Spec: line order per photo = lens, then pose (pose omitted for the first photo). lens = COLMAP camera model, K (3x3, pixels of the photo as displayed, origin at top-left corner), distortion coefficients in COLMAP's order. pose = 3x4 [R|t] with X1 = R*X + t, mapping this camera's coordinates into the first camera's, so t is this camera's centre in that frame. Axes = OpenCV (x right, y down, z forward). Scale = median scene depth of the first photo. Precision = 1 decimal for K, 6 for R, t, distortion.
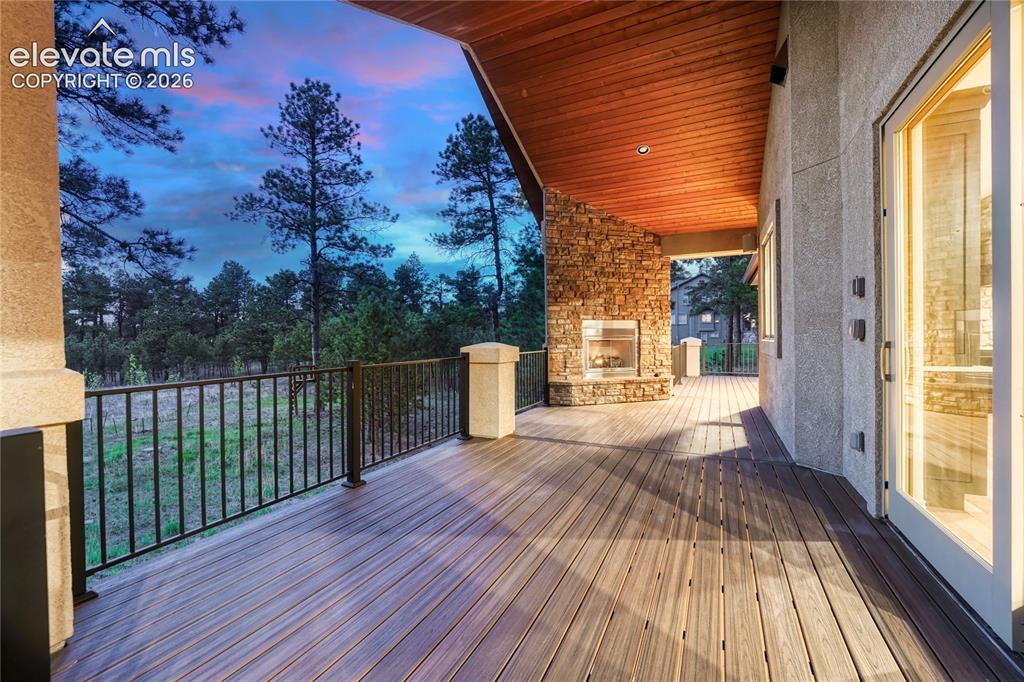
lens RADIAL K [[433.3, 0, 510.7], [0, 433.3, 346.3], [0, 0, 1]] dist [-0.012481, -0.000517]
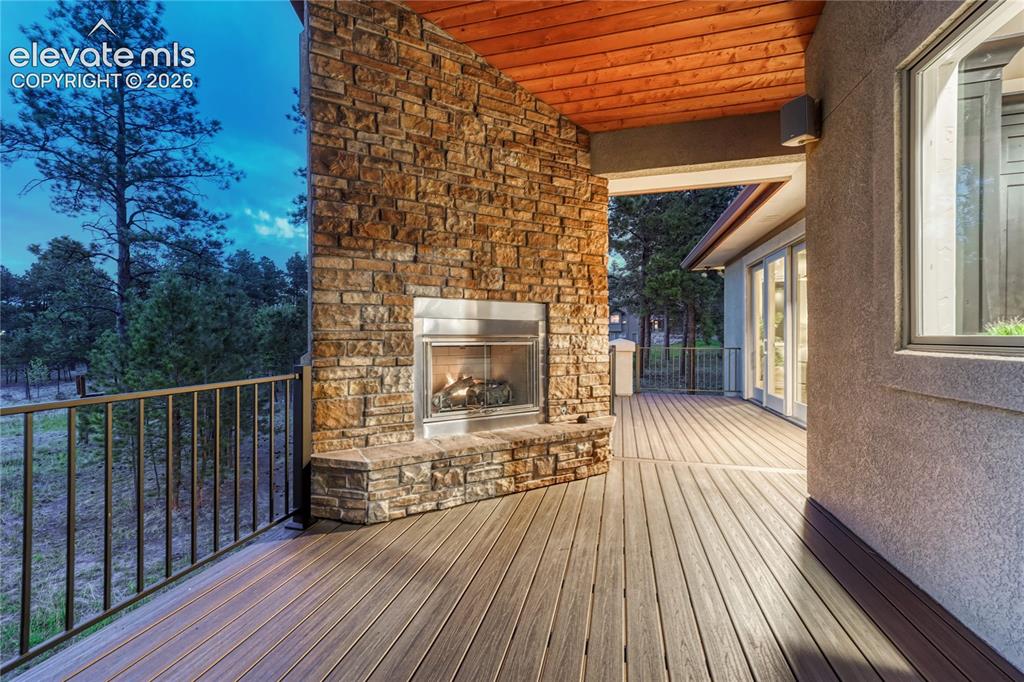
lens RADIAL K [[420.3, 0, 512.4], [0, 420.3, 336.7], [0, 0, 1]] dist [0.002132, 0.002519]
pose [[0.980536, 0.009007, 0.196131, 0.173111], [-0.005070, 0.999776, -0.020567, -0.014429], [-0.196272, 0.019172, 0.980362, 0.567938]]
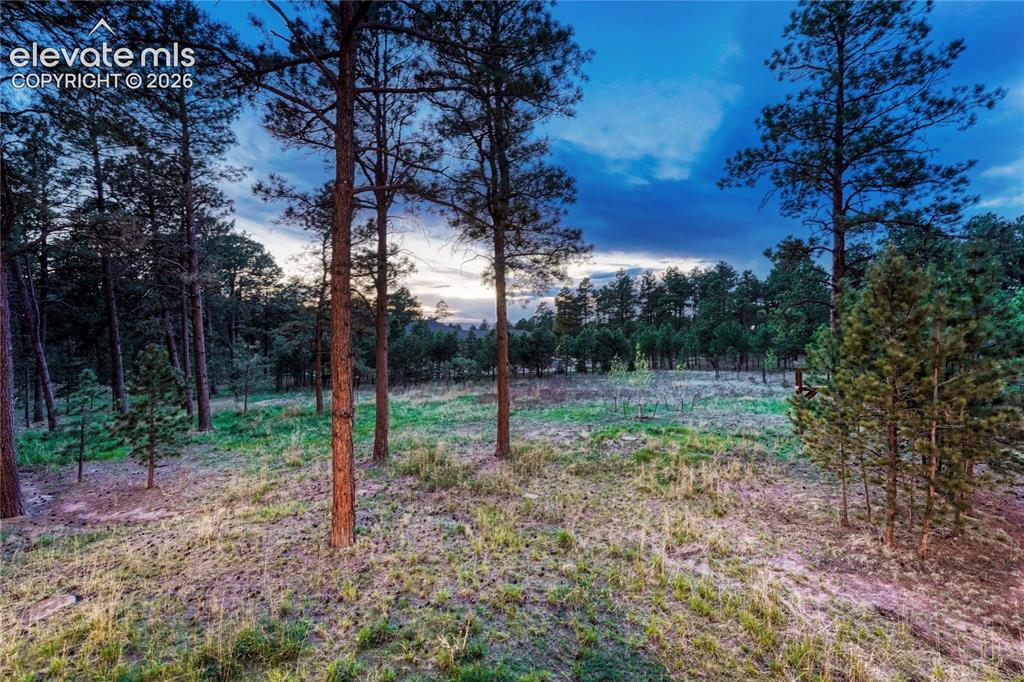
lens RADIAL K [[447.2, 0, 511.1], [0, 447.2, 342.5], [0, 0, 1]] dist [-0.000242, 0.001094]
pose [[0.382996, 0.036030, -0.923047, 0.044552], [-0.023442, 0.999296, 0.029279, -0.018204], [0.923452, 0.010425, 0.383571, 0.788298]]
